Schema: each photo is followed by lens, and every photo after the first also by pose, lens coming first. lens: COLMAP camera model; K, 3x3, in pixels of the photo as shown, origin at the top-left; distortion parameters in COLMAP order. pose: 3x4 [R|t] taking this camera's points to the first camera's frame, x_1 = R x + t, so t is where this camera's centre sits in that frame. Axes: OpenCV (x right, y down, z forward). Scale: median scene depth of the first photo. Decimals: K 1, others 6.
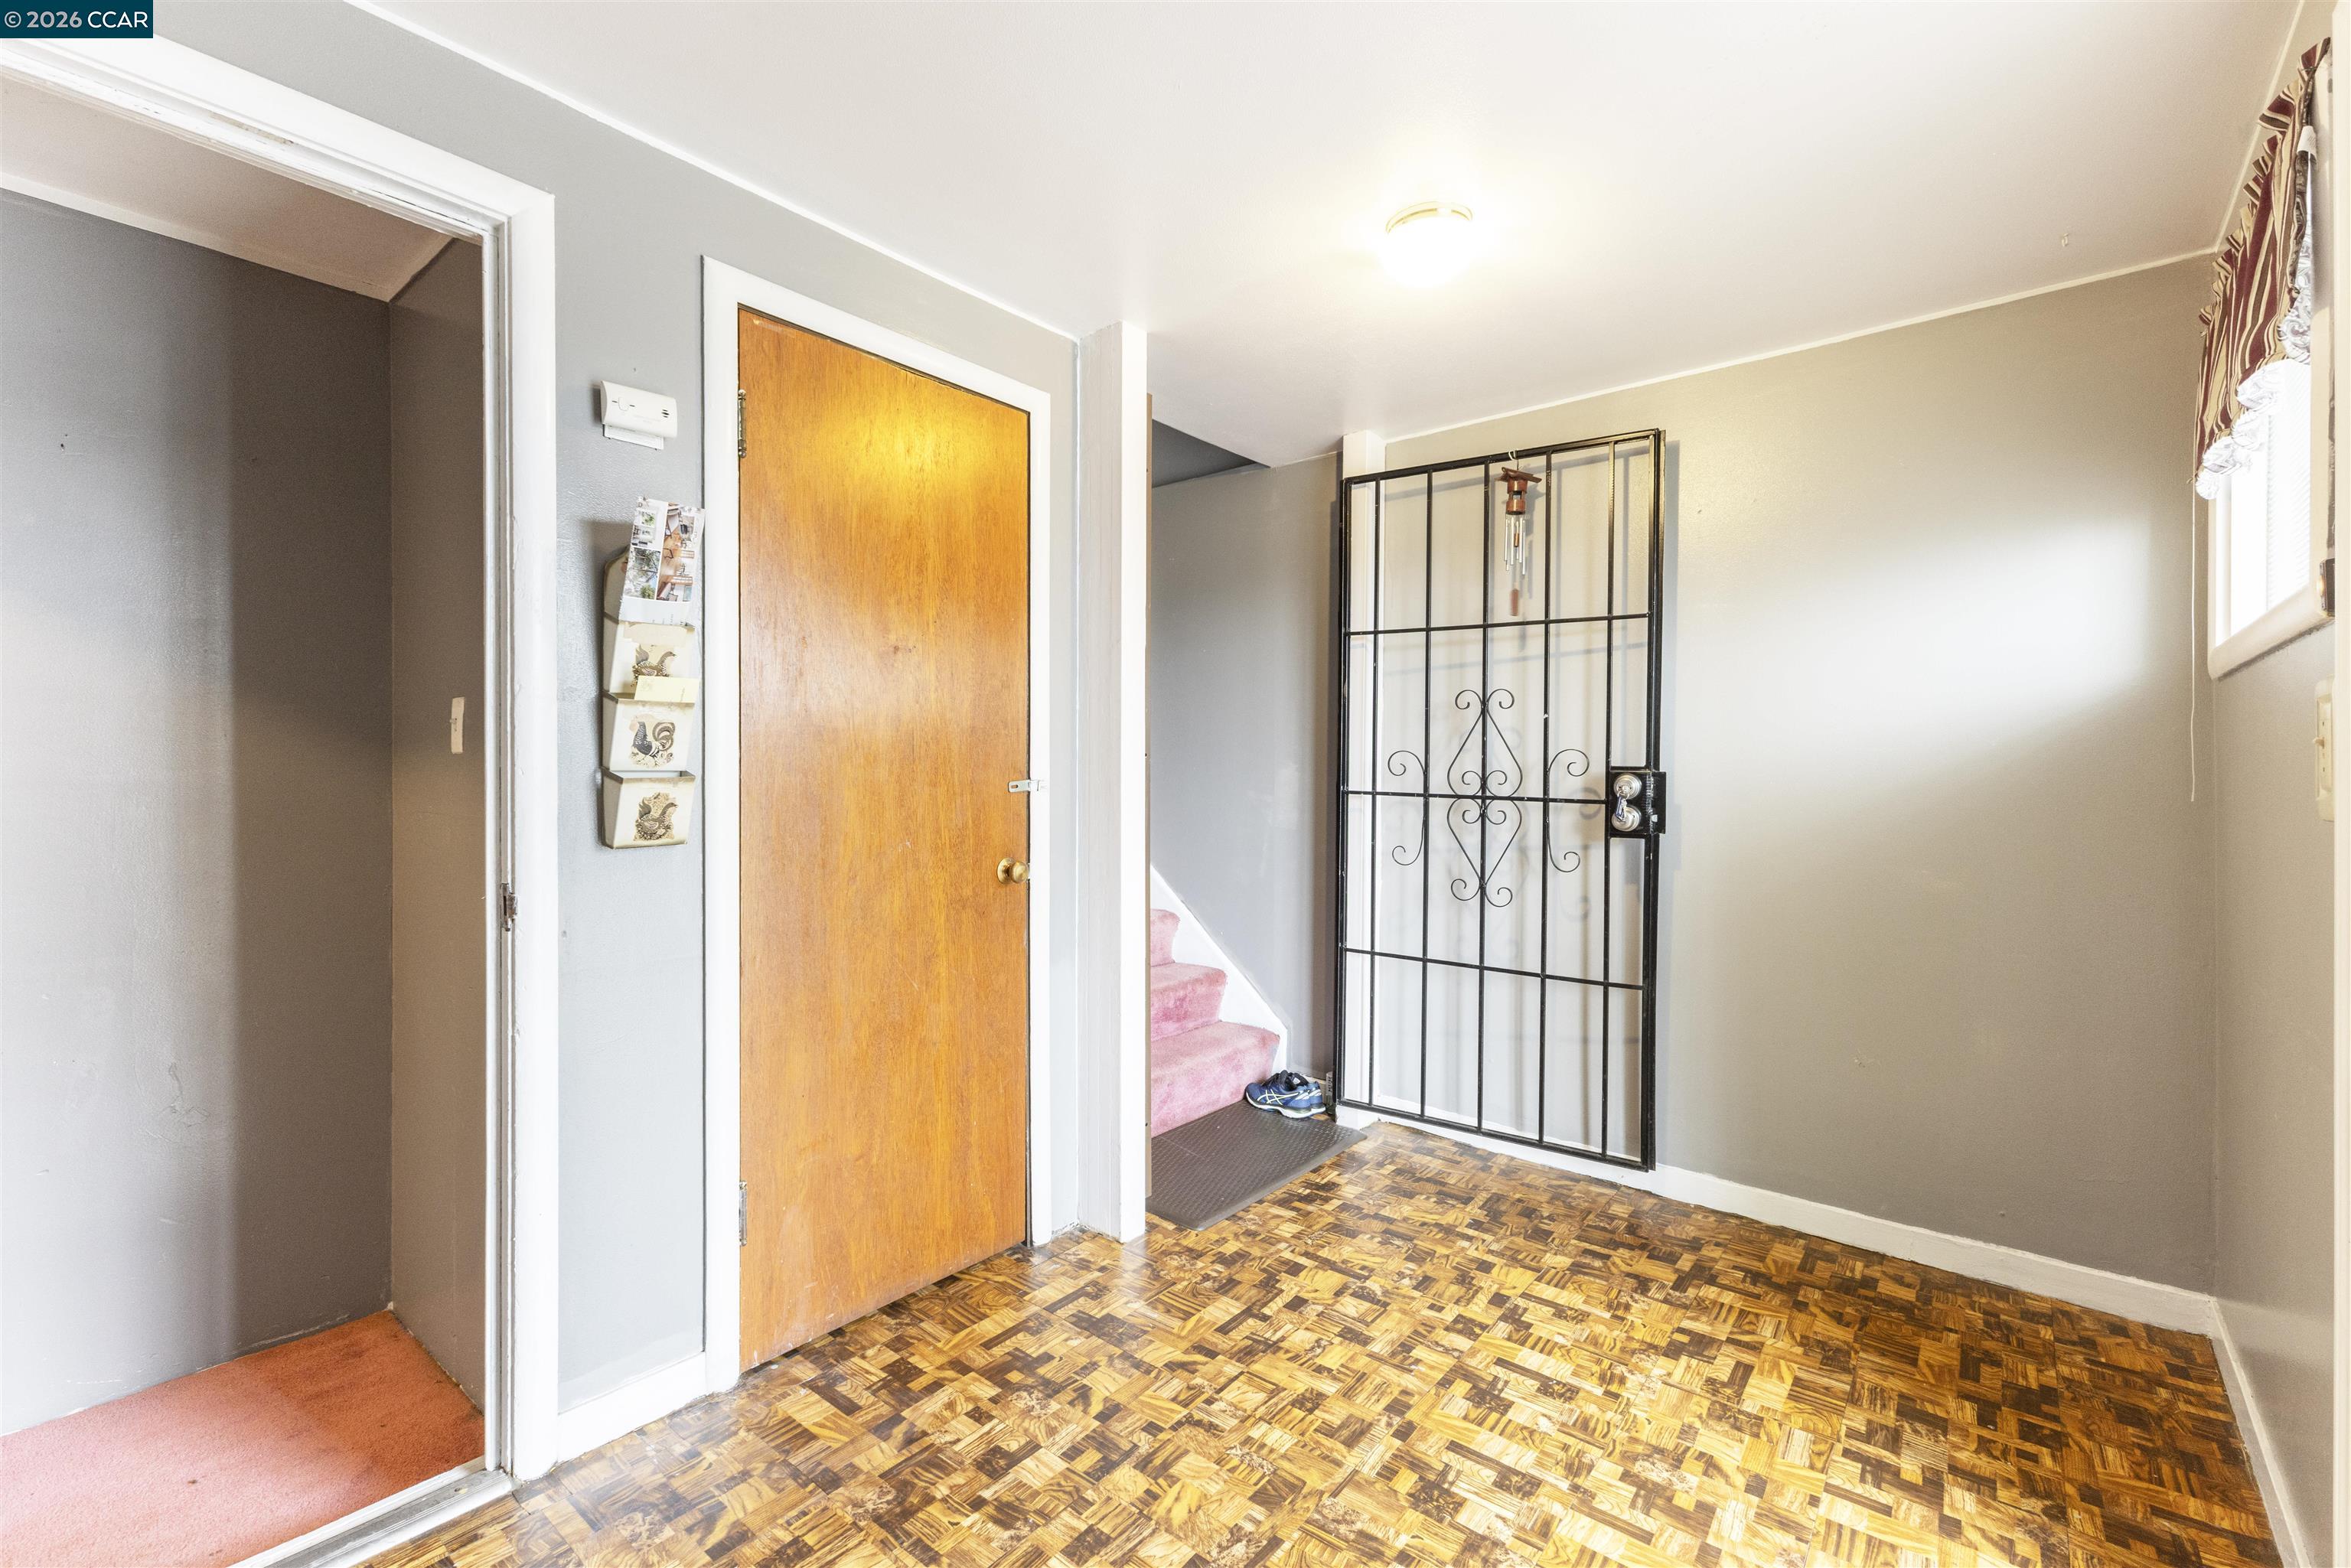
lens RADIAL K [[1017.5, 0, 1155.3], [0, 1017.5, 778.5], [0, 0, 1]] dist [0.013533, -0.000979]
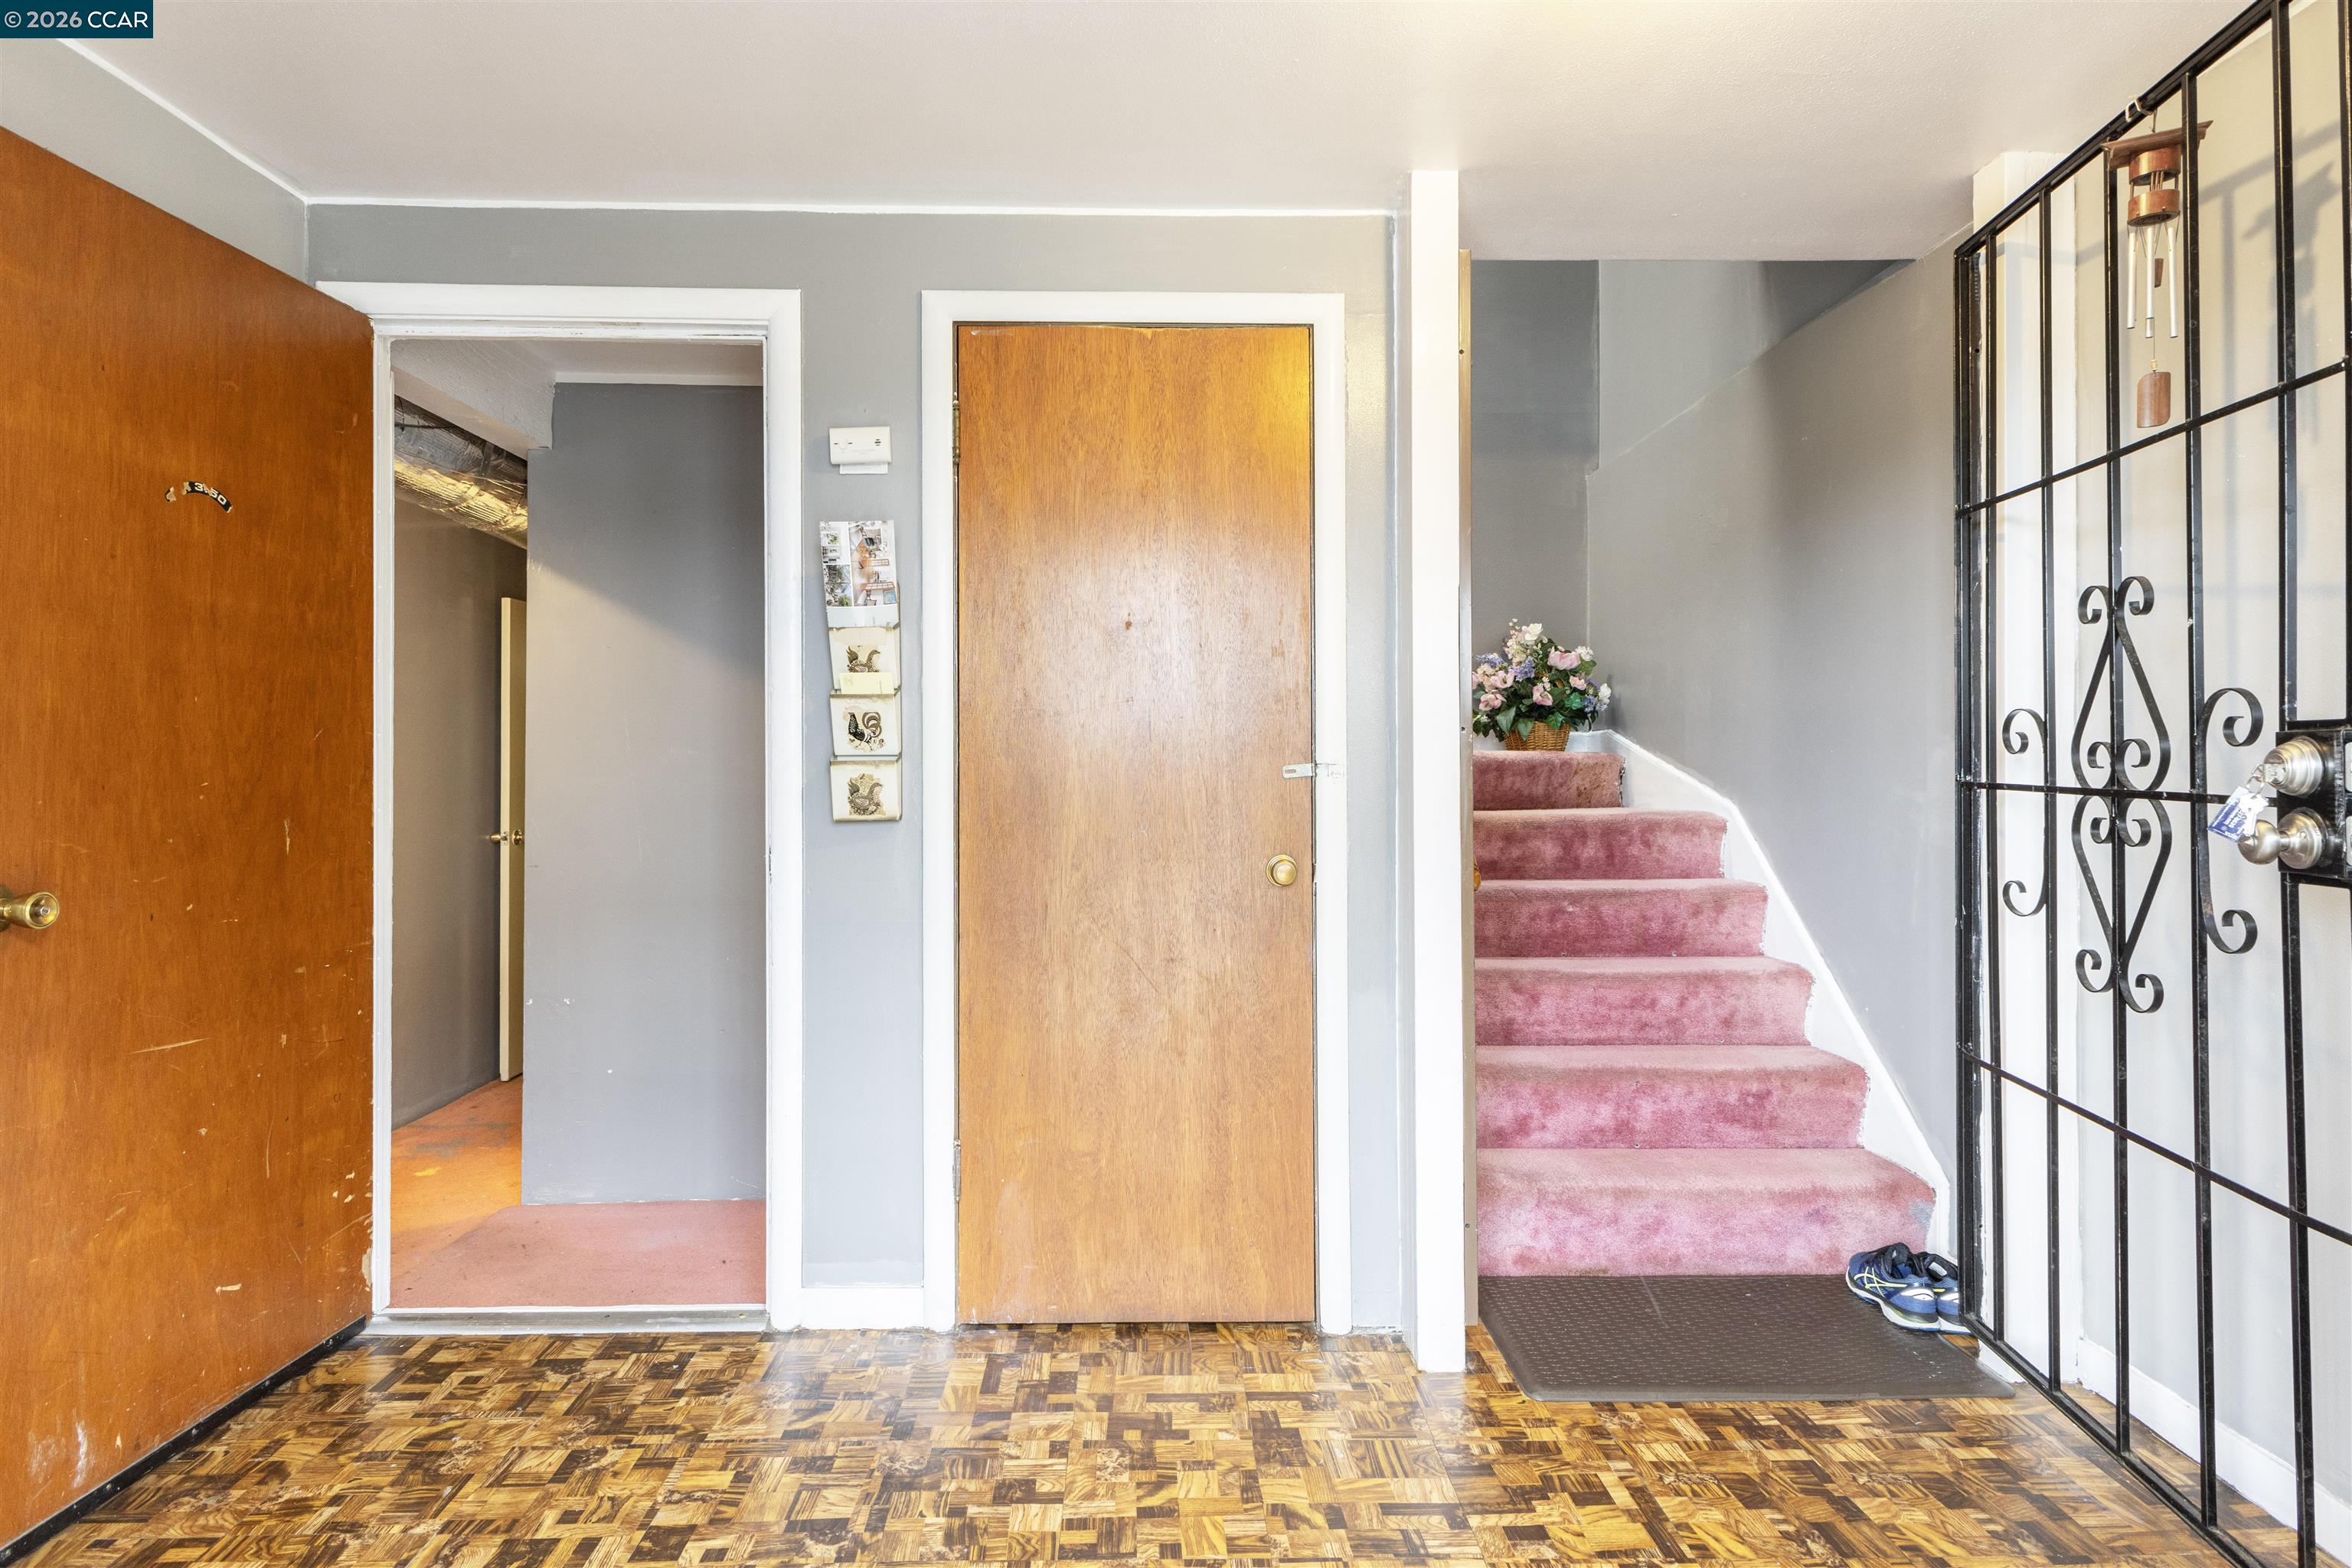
lens RADIAL K [[1207.2, 0, 1146.5], [0, 1207.2, 759.9], [0, 0, 1]] dist [0.017318, -0.002475]
pose [[0.653489, -0.013463, -0.756817, 0.594186], [-0.000585, 0.999833, -0.018290, 0.018371], [0.756936, 0.012395, 0.653371, 0.280423]]
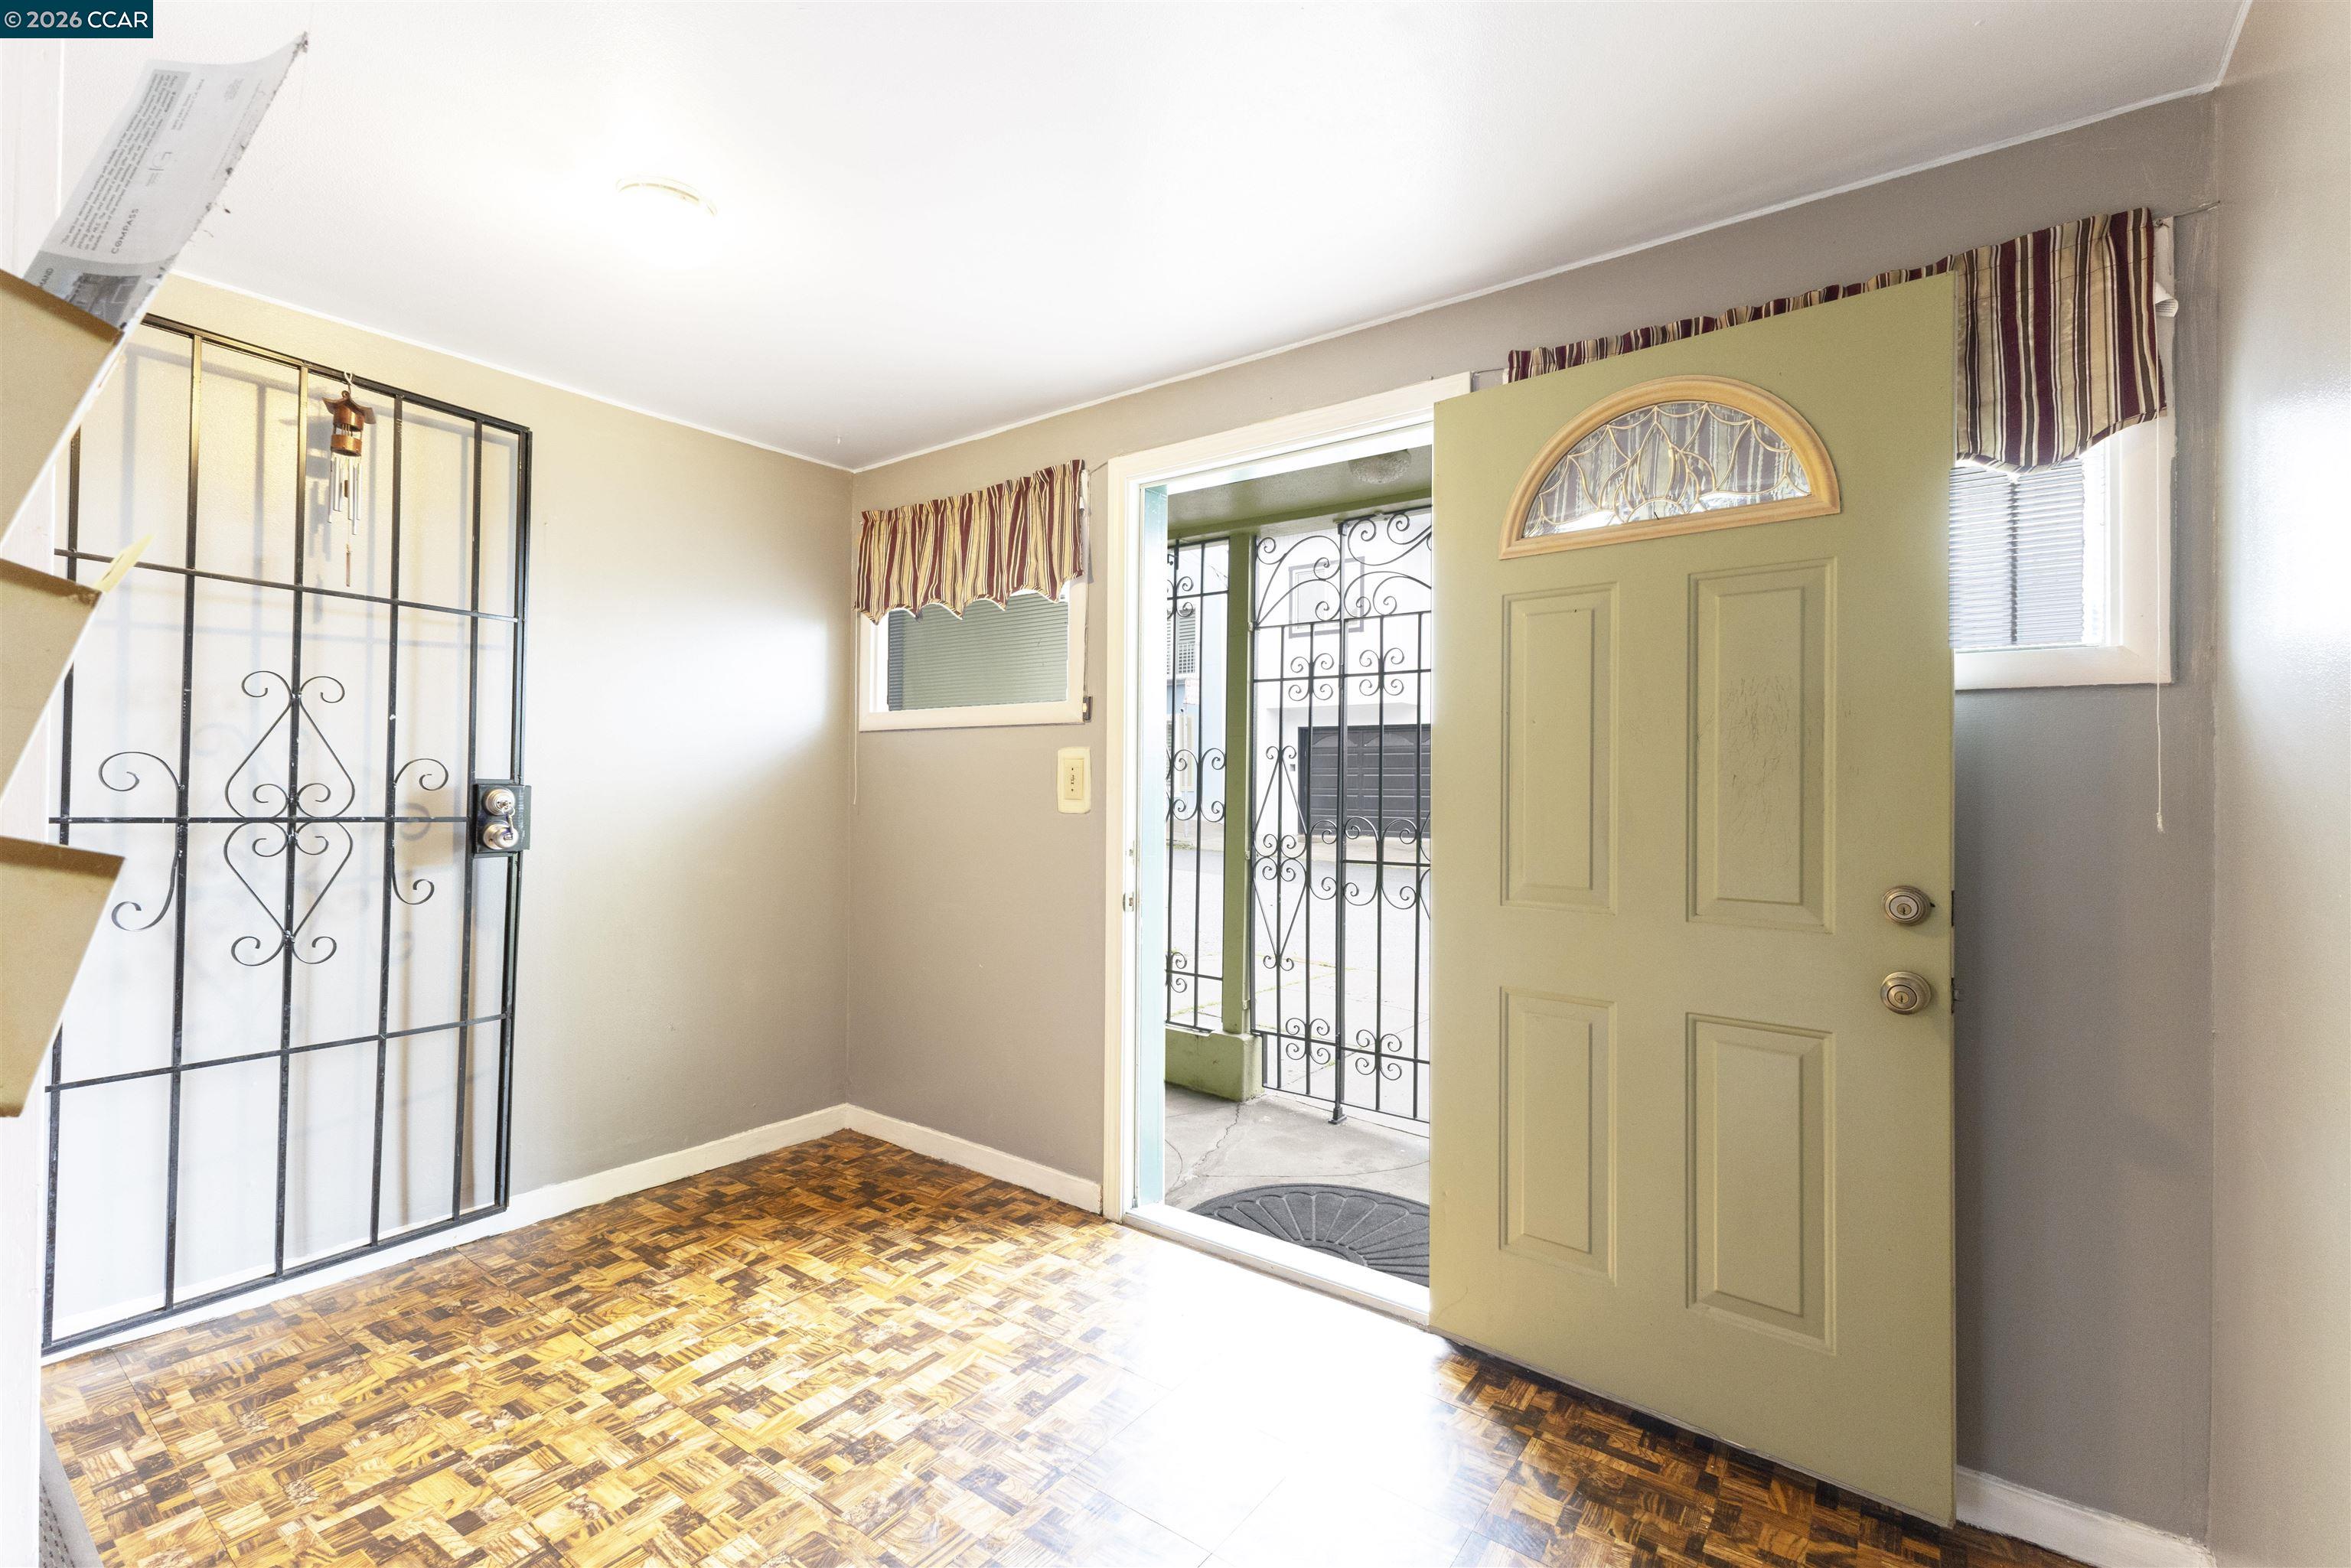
lens RADIAL K [[1030.7, 0, 1209.0], [0, 1030.7, 775.6], [0, 0, 1]] dist [0.015427, -0.000402]
pose [[-0.084170, 0.005251, 0.996438, -0.658811], [-0.004934, 0.999972, -0.005687, -0.016749], [-0.996439, -0.005395, -0.084142, 0.543443]]
